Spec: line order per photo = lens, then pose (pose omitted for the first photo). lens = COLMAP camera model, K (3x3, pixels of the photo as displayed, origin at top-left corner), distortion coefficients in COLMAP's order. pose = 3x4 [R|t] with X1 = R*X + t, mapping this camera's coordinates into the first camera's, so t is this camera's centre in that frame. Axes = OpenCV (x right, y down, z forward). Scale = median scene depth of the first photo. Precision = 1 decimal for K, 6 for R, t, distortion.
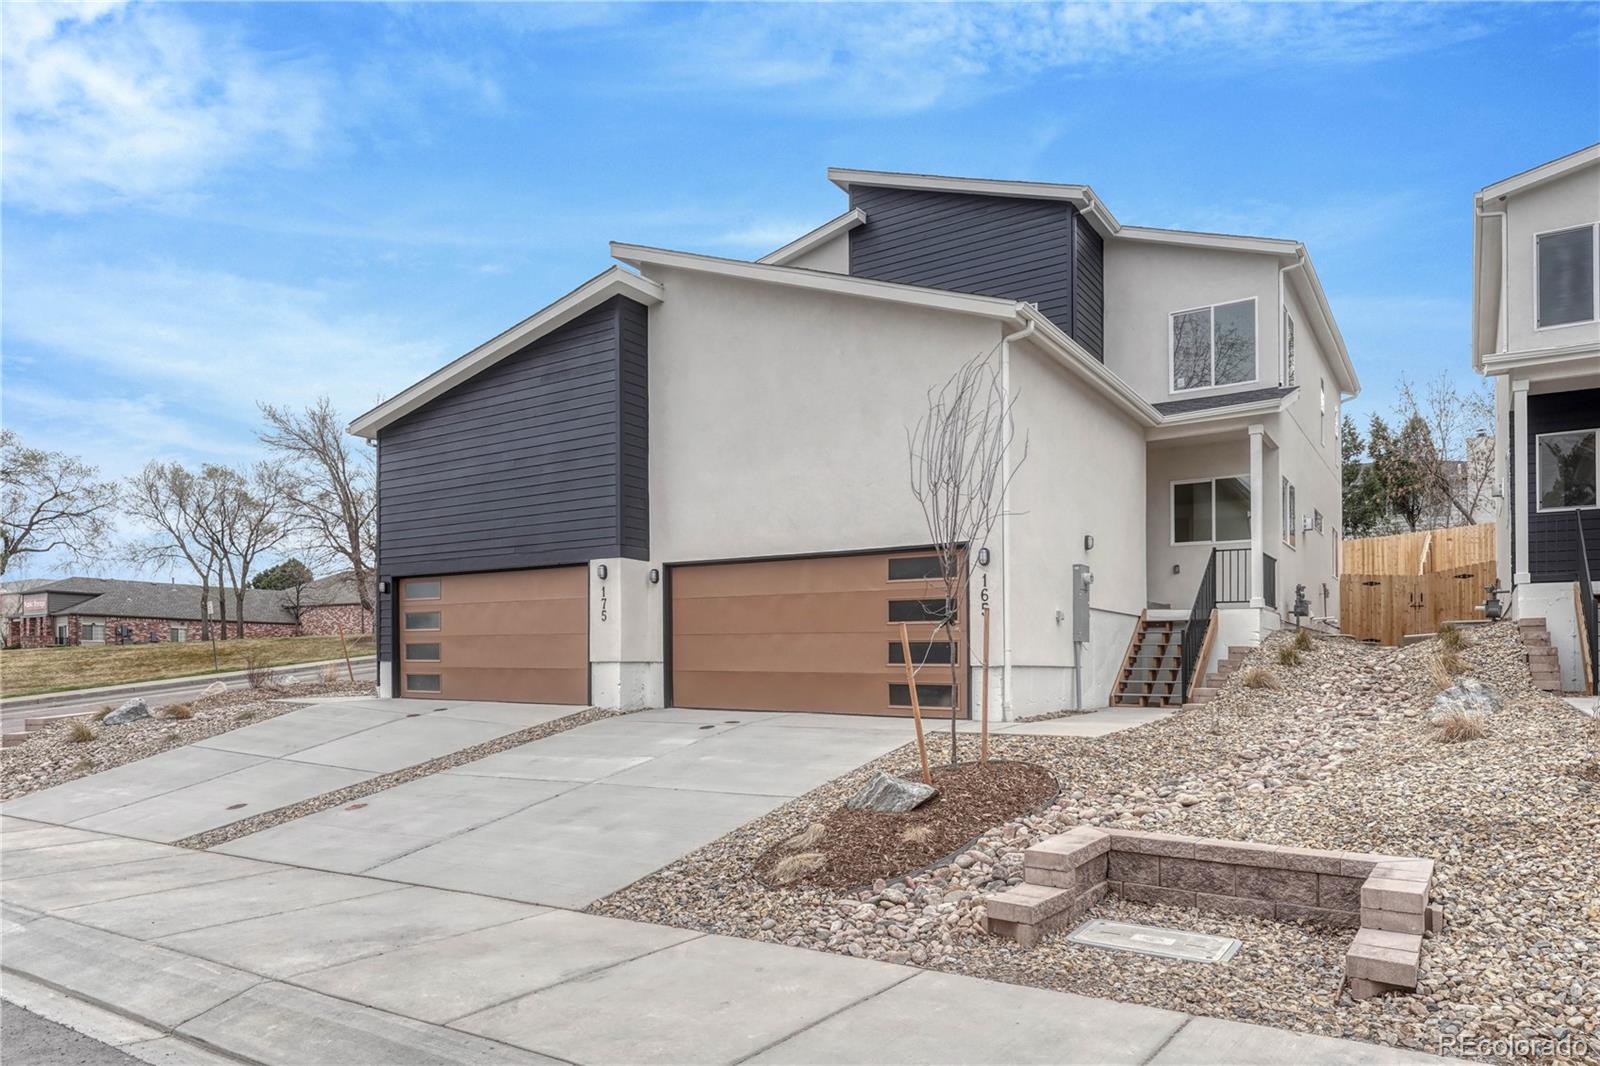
lens RADIAL K [[791.0, 0, 808.5], [0, 791.0, 416.4], [0, 0, 1]] dist [0.003281, 0.000342]
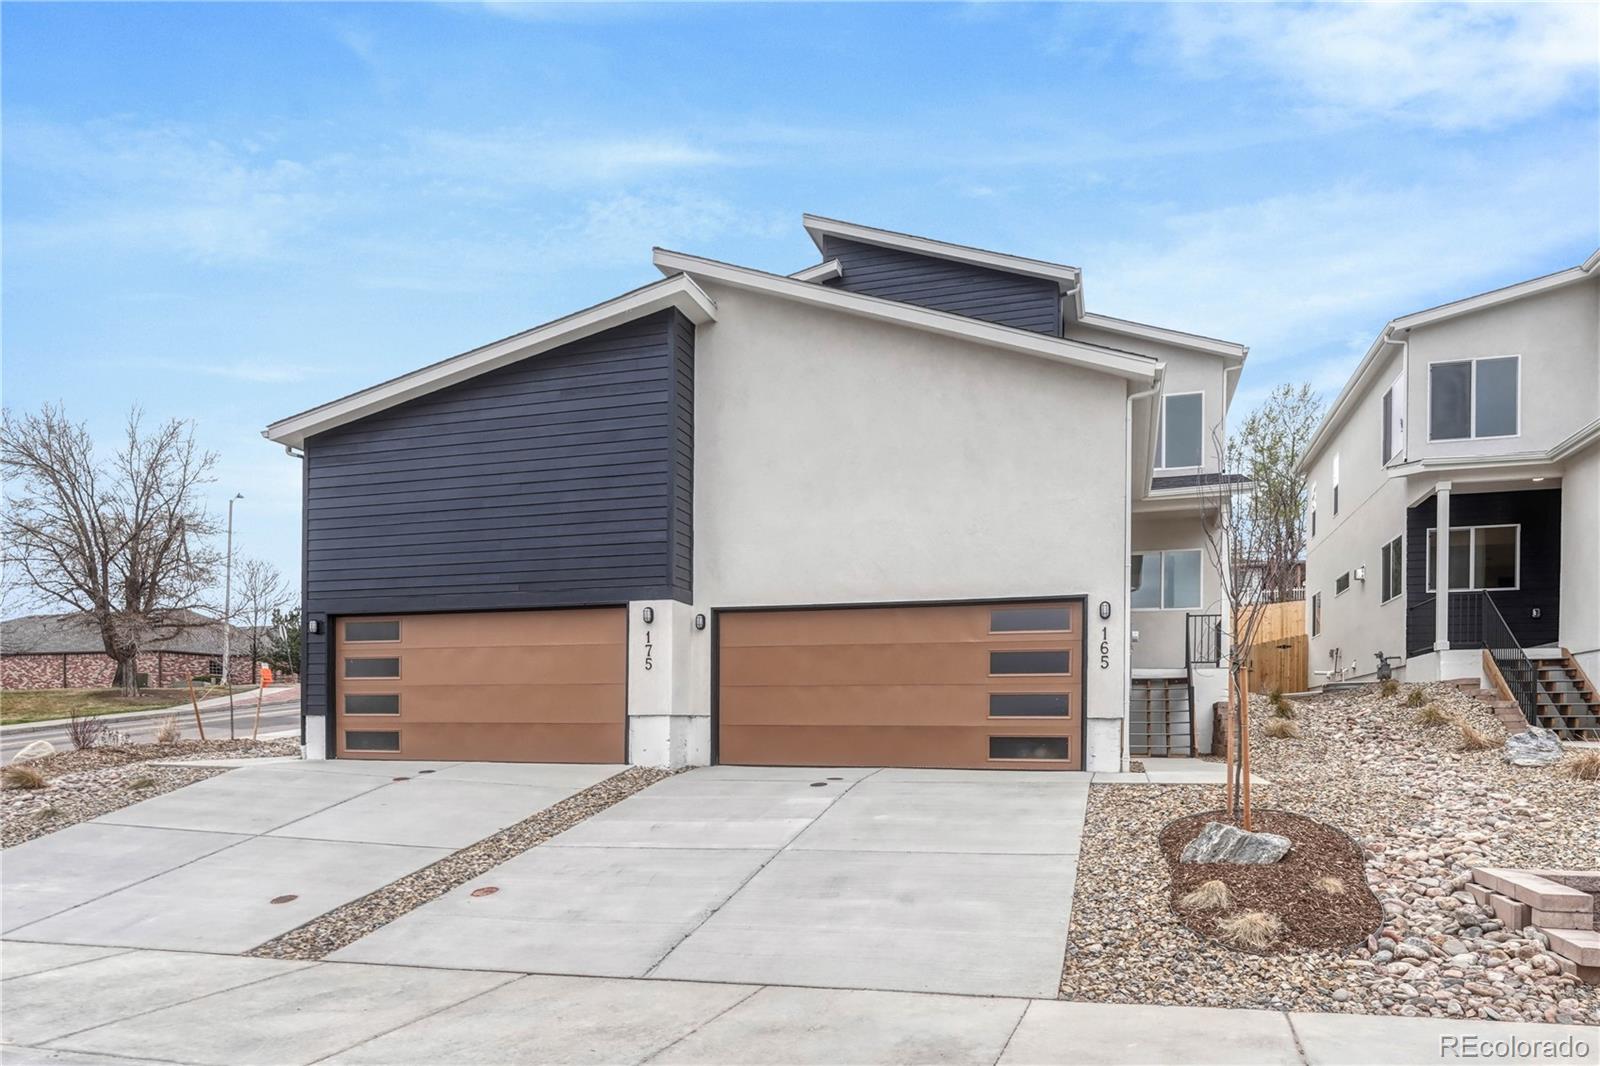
lens RADIAL K [[769.3, 0, 787.1], [0, 769.3, 500.2], [0, 0, 1]] dist [-0.003156, -0.000748]
pose [[0.963918, 0.072769, 0.256060, -0.316323], [-0.077668, 0.996938, 0.009058, 0.044428], [-0.254617, -0.028618, 0.966619, 0.118785]]
